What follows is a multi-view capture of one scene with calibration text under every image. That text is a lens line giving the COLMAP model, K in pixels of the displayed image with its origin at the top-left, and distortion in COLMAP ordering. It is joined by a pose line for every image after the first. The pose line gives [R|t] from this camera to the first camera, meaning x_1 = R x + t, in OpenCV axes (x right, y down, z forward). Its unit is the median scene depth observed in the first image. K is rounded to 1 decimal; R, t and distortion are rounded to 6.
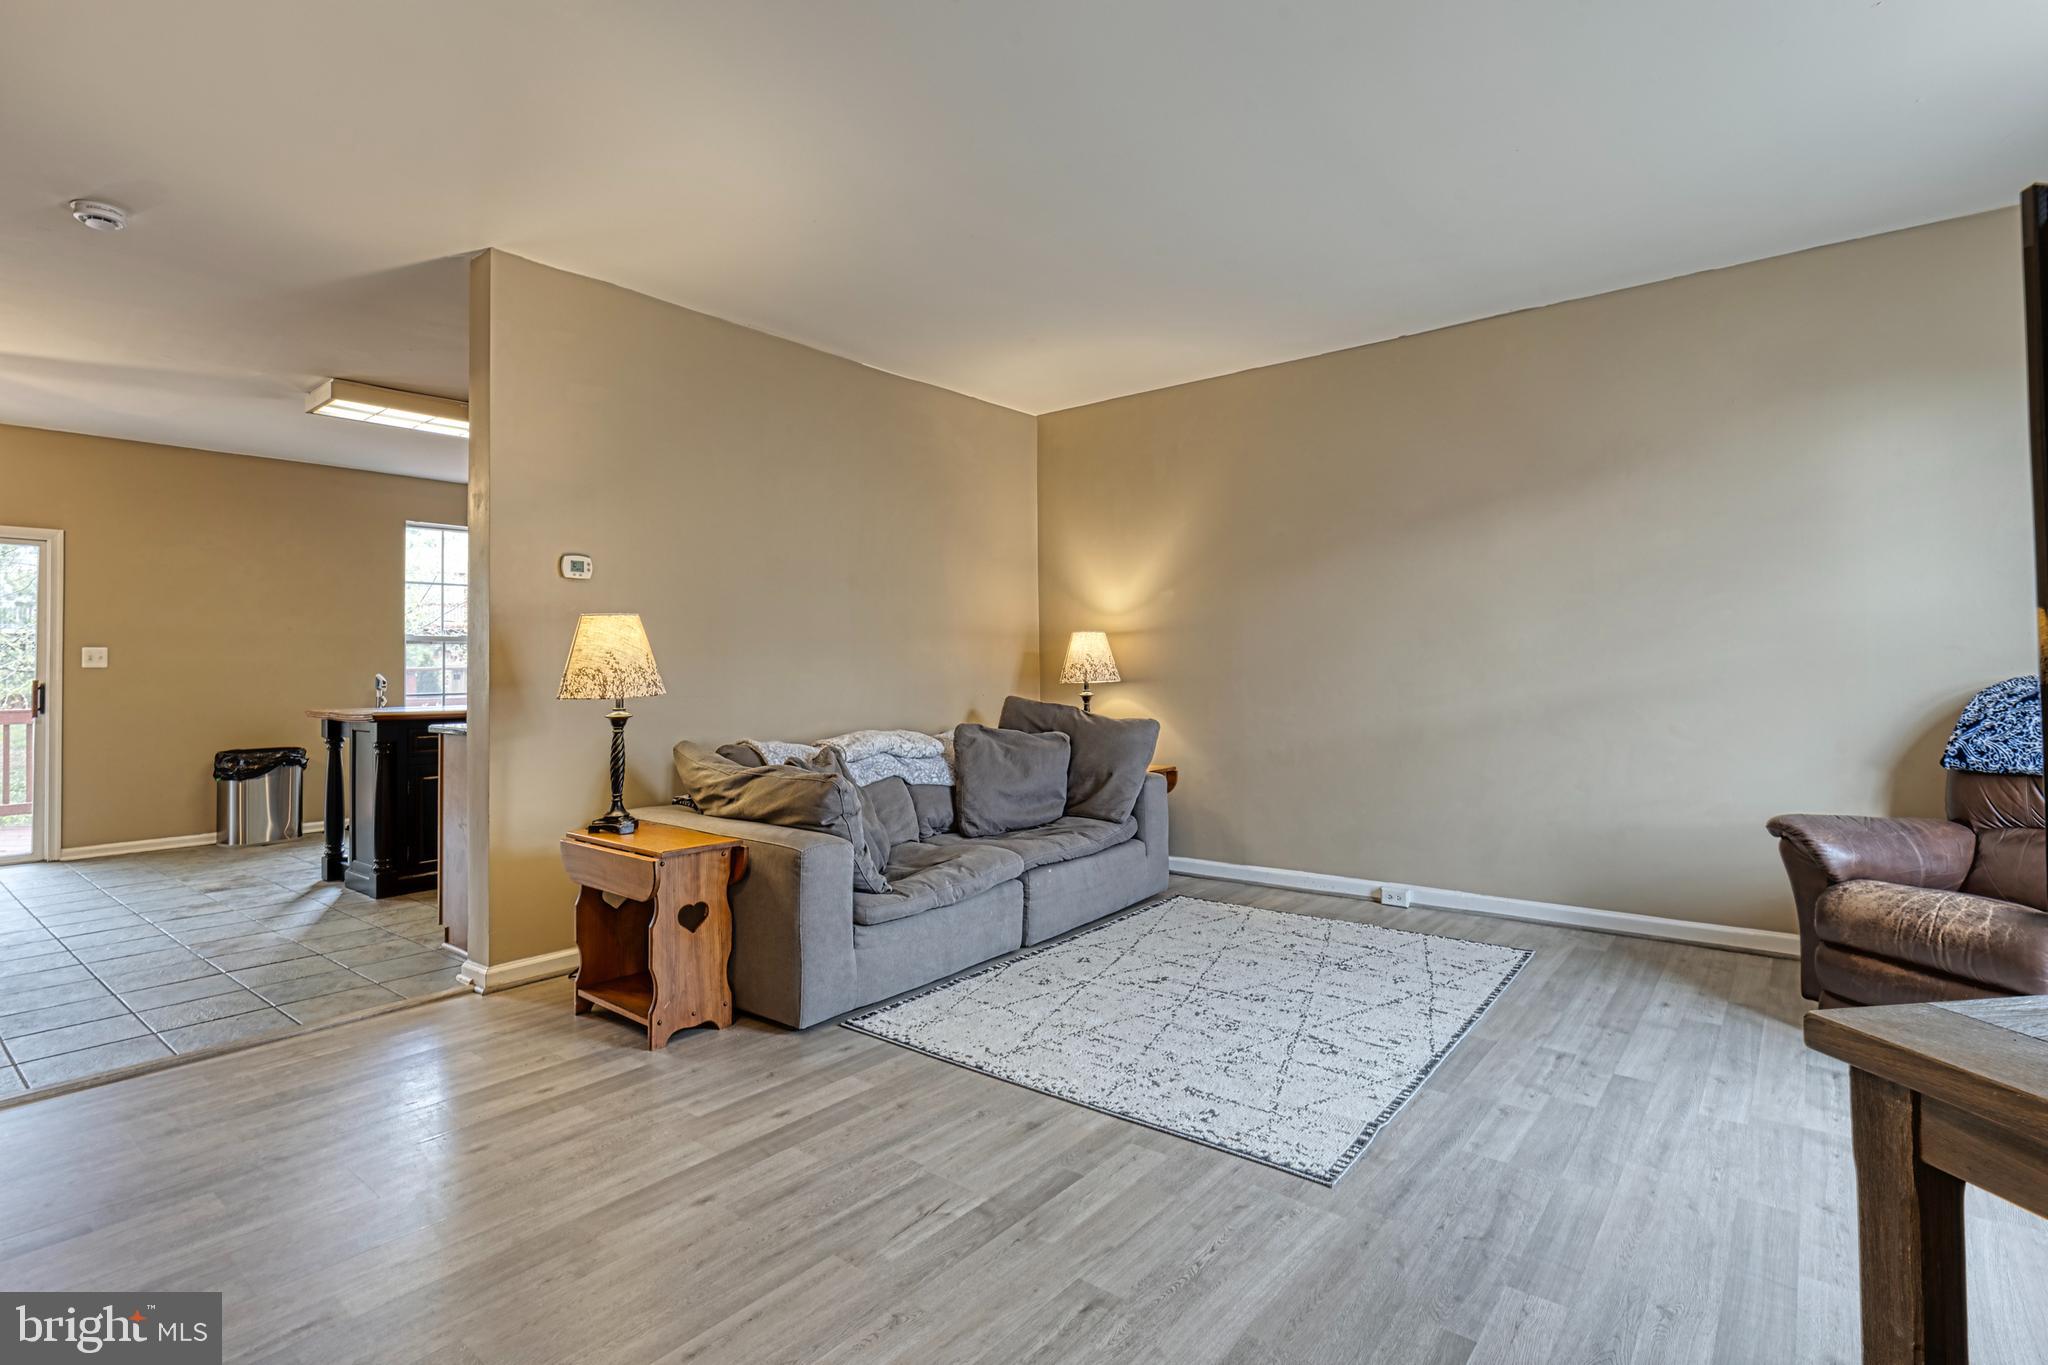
lens RADIAL K [[987.8, 0, 1015.8], [0, 987.8, 634.3], [0, 0, 1]] dist [-0.002144, 0.000966]
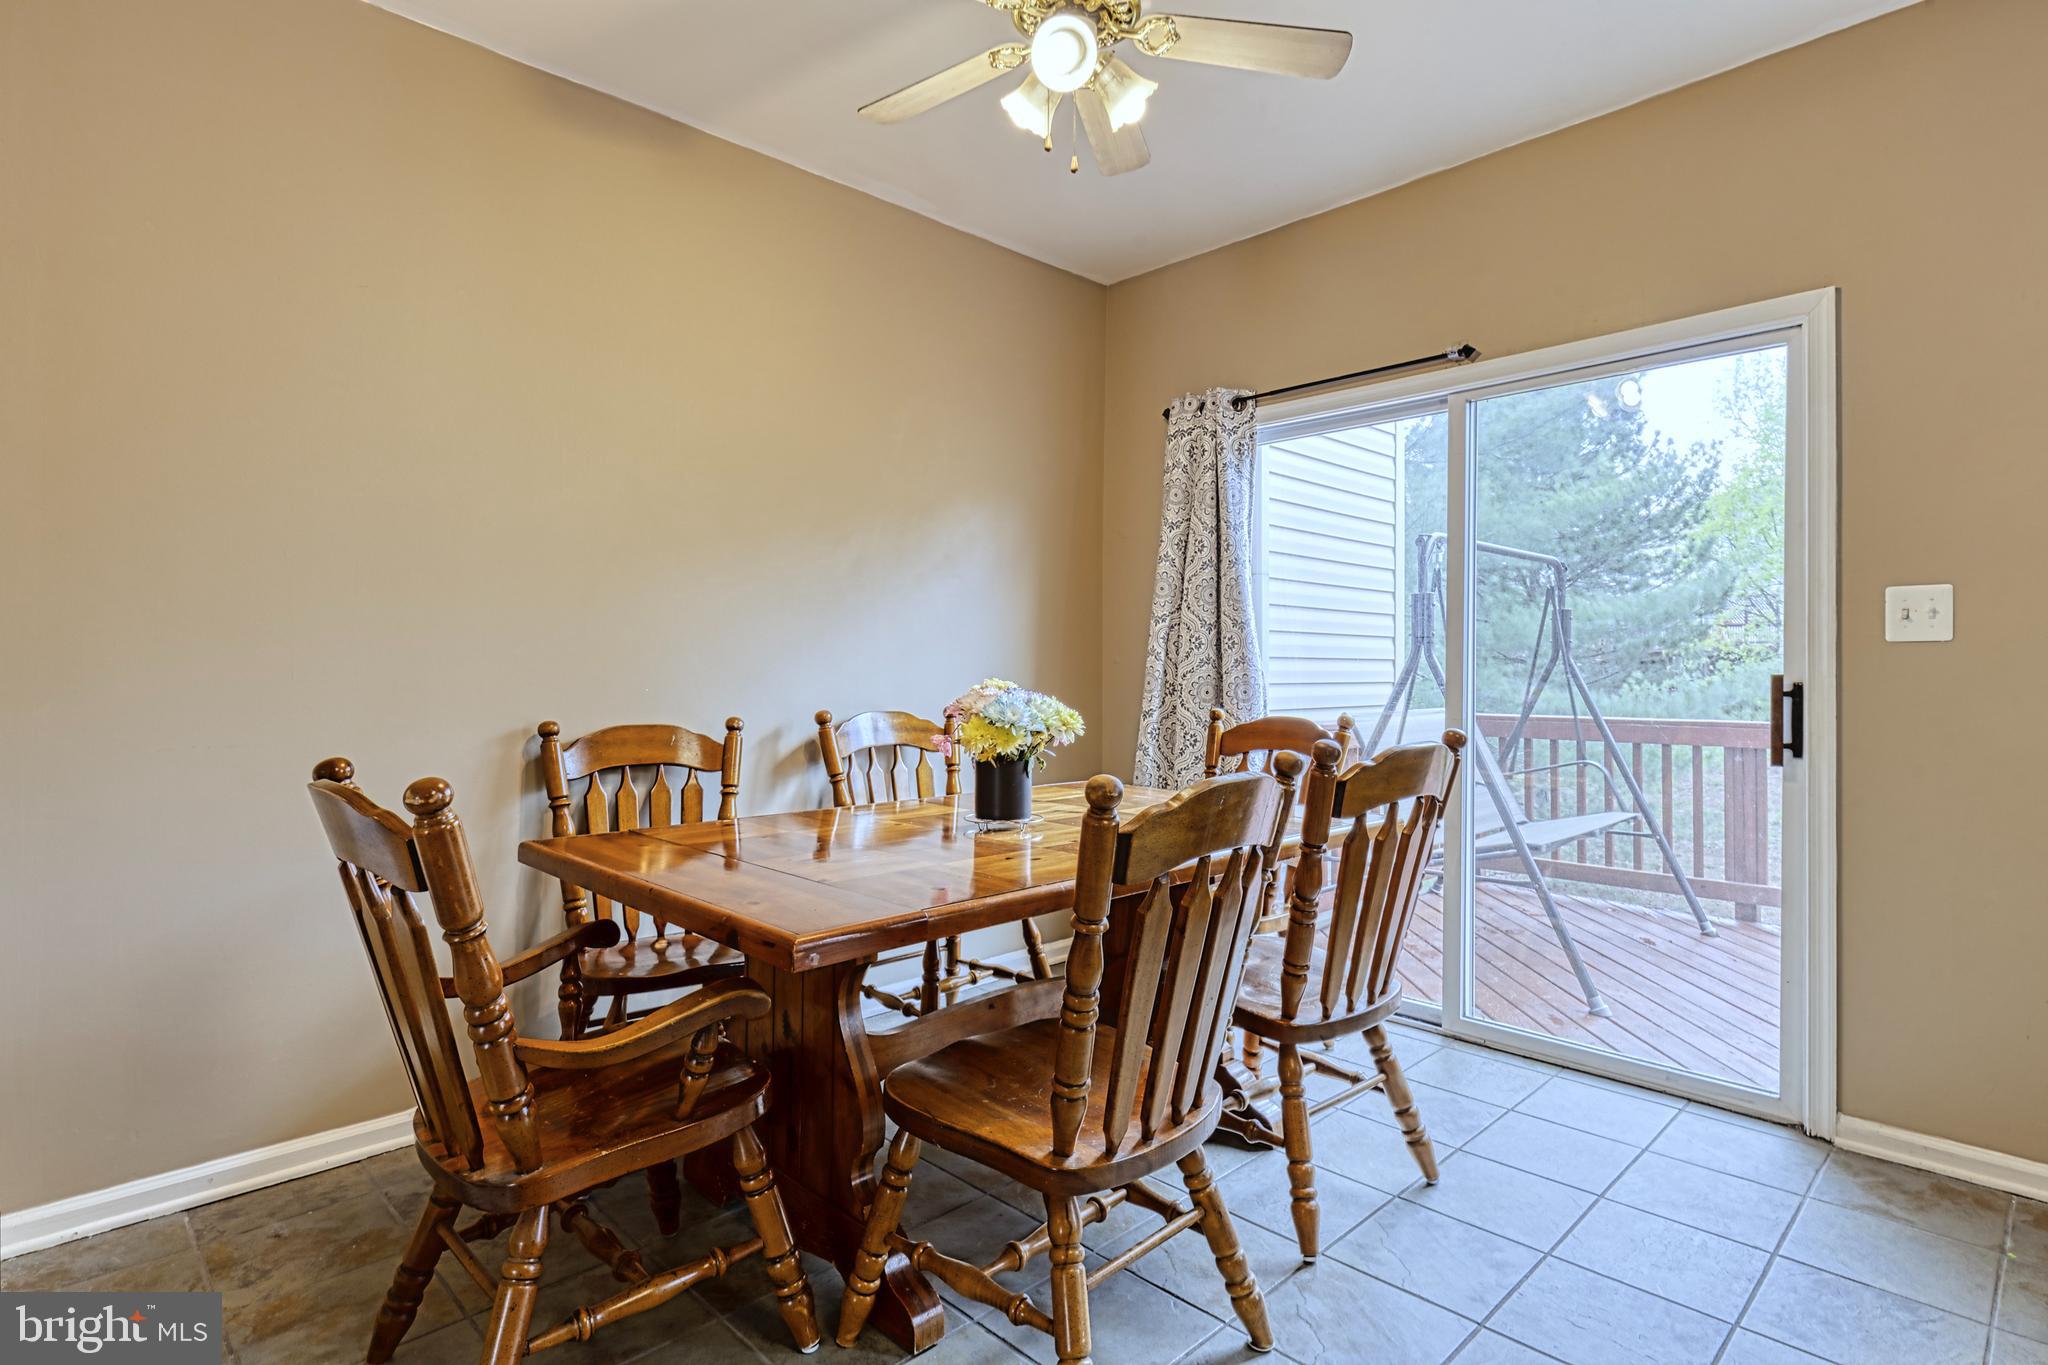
lens RADIAL K [[1038.2, 0, 1028.8], [0, 1038.2, 661.2], [0, 0, 1]] dist [-0.000730, 0.000275]
pose [[-0.106102, 0.003187, -0.994350, -0.533099], [0.028655, 0.999589, 0.000147, 0.032271], [0.993942, -0.028477, -0.106149, 0.731843]]
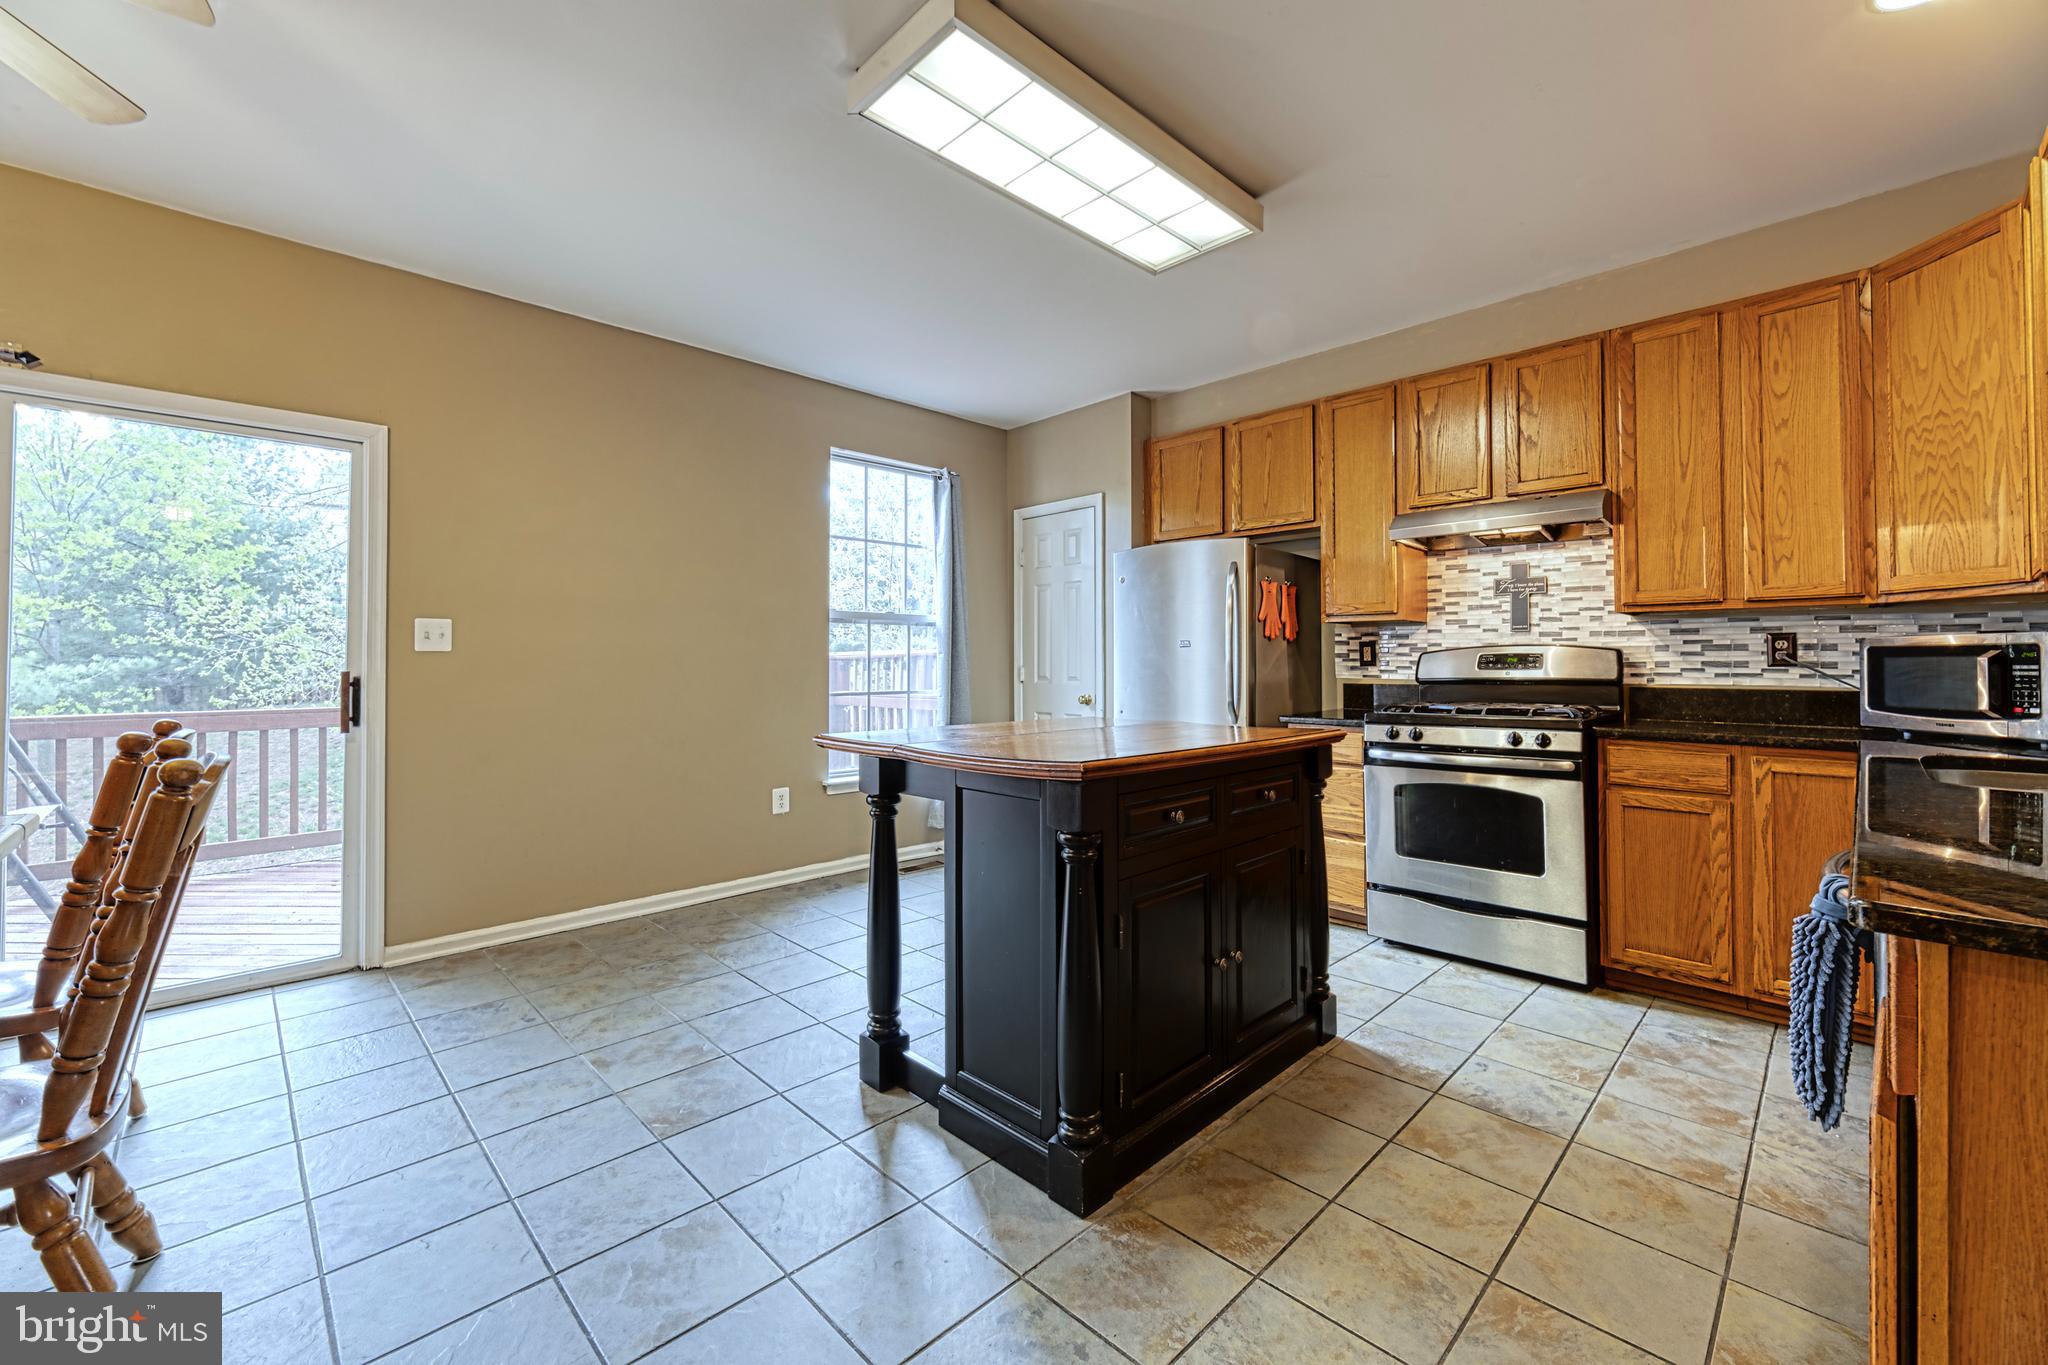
lens RADIAL K [[821.4, 0, 1011.1], [0, 821.4, 646.6], [0, 0, 1]] dist [0.003188, 0.000147]
pose [[0.991972, 0.006232, -0.126308, -0.520834], [-0.005389, 0.999961, 0.007010, 0.025930], [0.126347, -0.006273, 0.991966, 0.546044]]
